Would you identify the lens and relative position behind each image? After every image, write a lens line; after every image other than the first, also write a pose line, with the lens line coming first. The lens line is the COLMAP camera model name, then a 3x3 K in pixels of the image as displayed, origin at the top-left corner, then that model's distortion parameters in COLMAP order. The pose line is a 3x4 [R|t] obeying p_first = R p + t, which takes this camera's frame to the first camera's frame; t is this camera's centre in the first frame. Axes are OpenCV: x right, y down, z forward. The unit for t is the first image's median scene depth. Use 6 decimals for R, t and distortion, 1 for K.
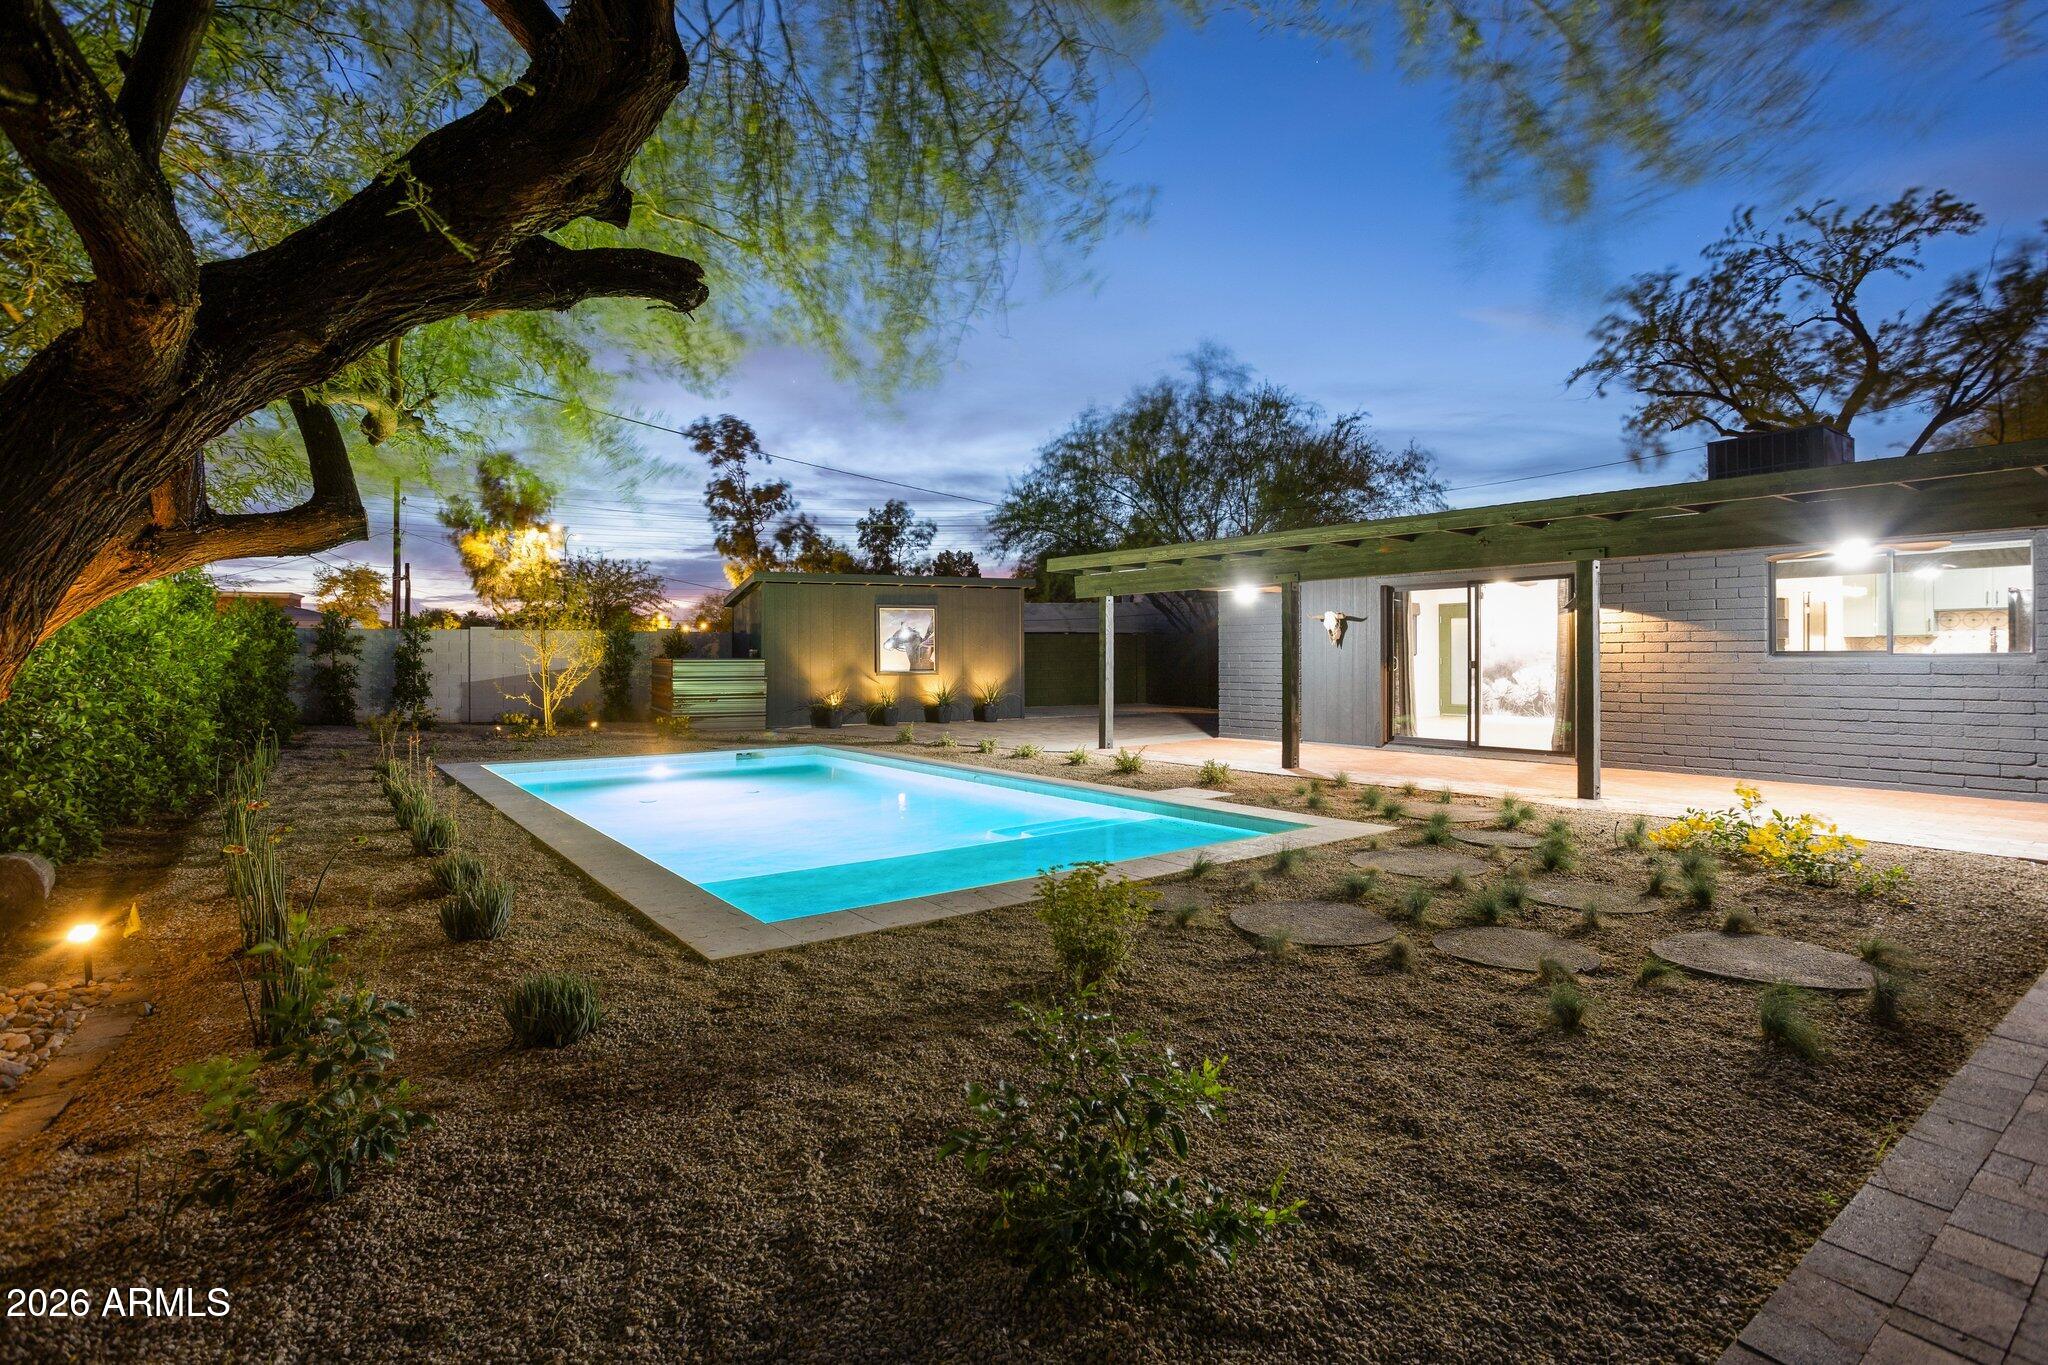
lens RADIAL K [[980.7, 0, 1025.8], [0, 980.7, 667.1], [0, 0, 1]] dist [-0.003247, 0.003477]
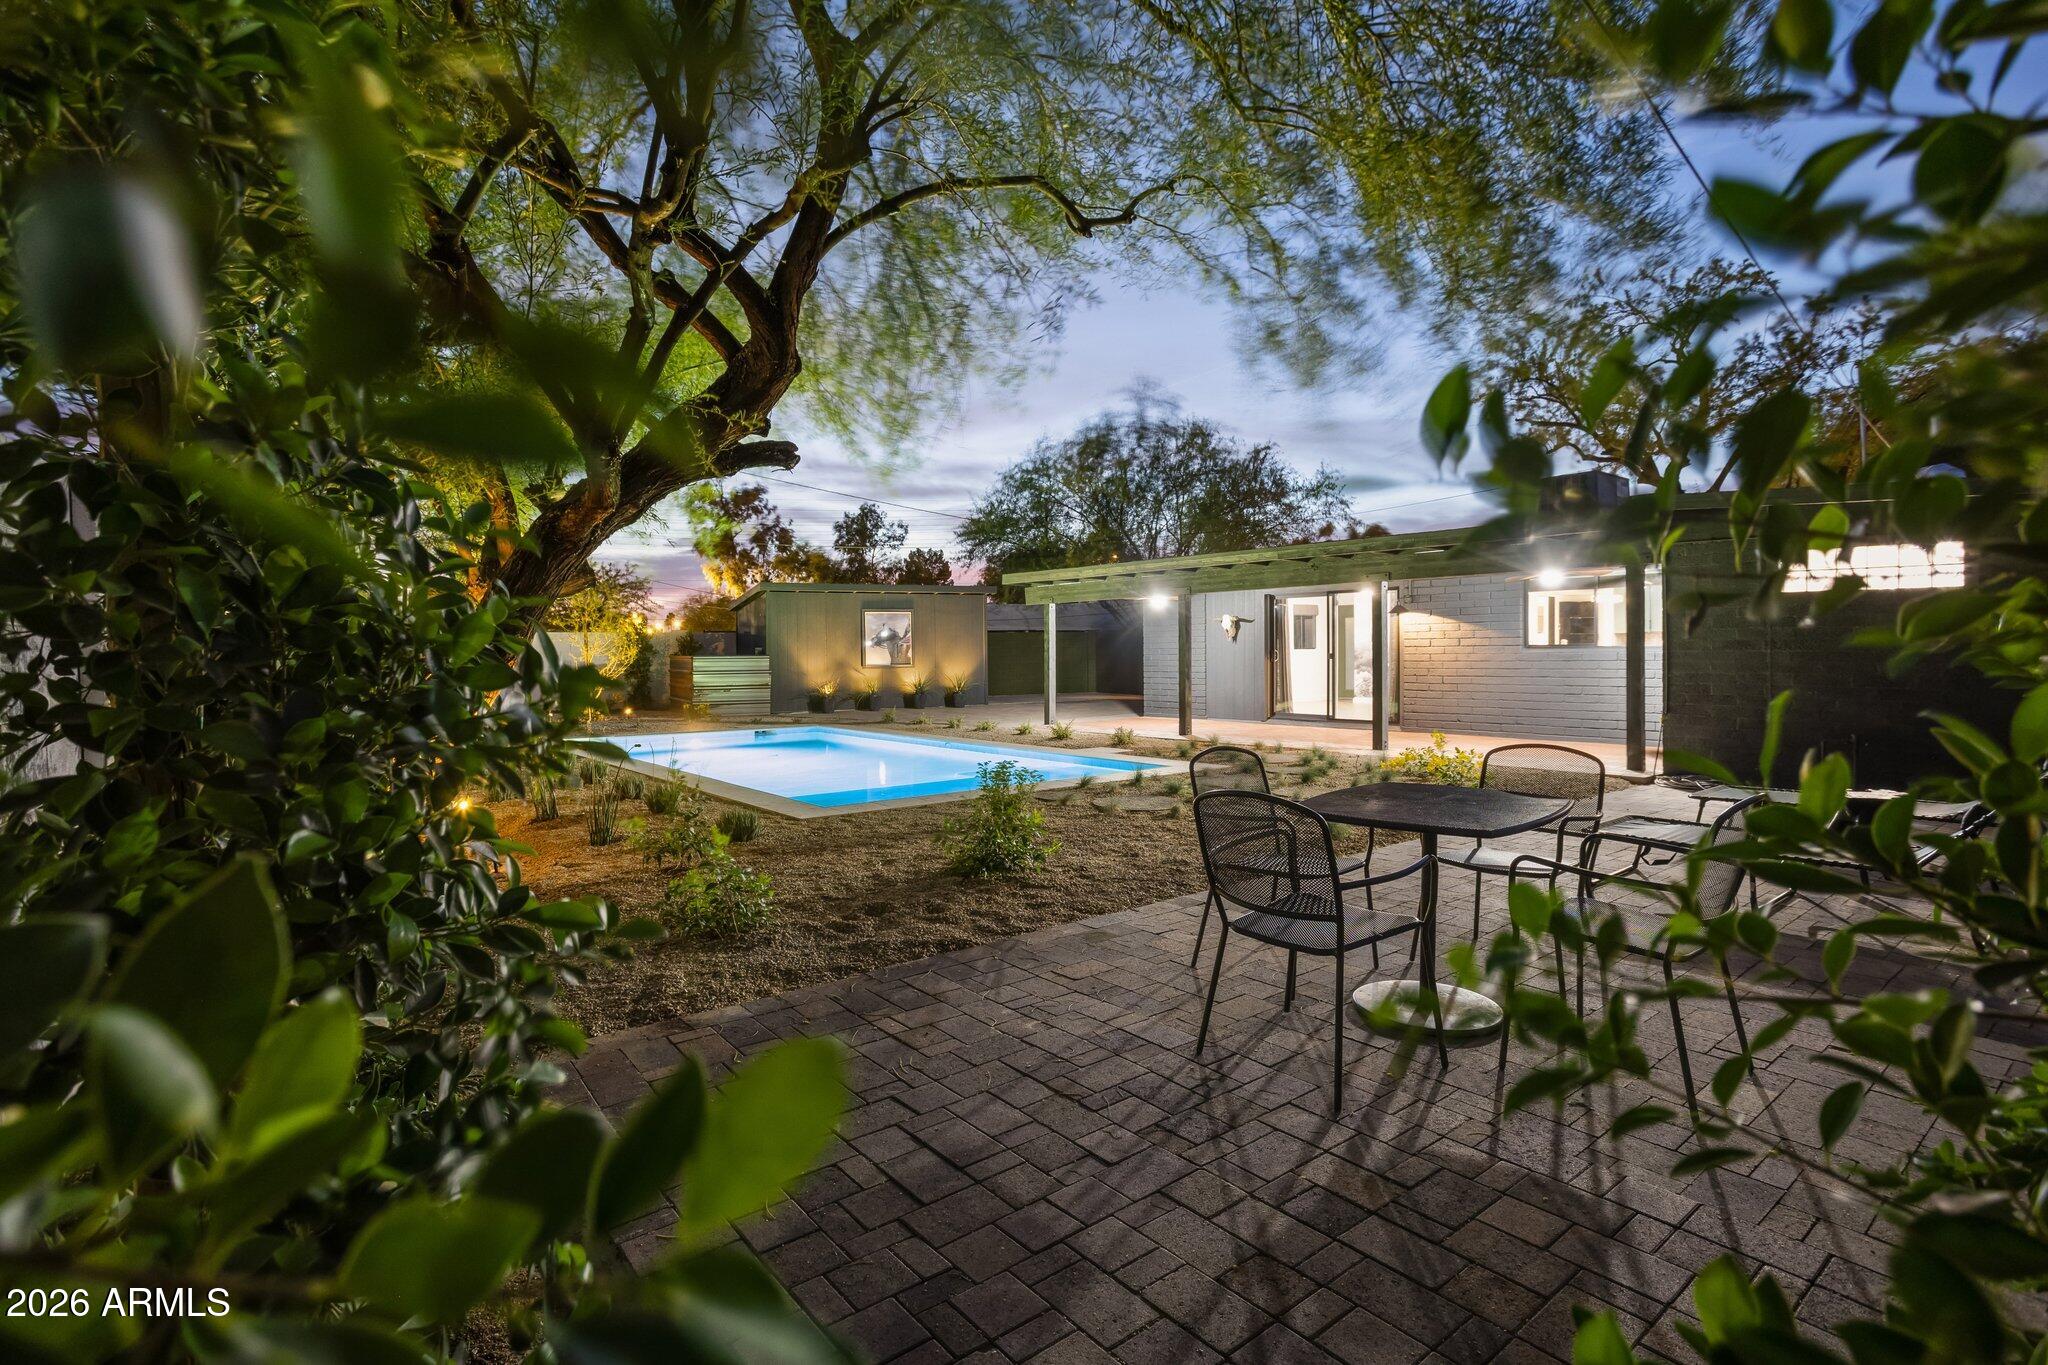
lens RADIAL K [[980.7, 0, 1022.5], [0, 980.7, 683.0], [0, 0, 1]] dist [-0.003247, 0.003477]
pose [[0.999643, -0.006851, 0.025816, 0.009400], [0.006314, 0.999763, 0.020835, 0.001949], [-0.025953, -0.020664, 0.999450, -0.168290]]
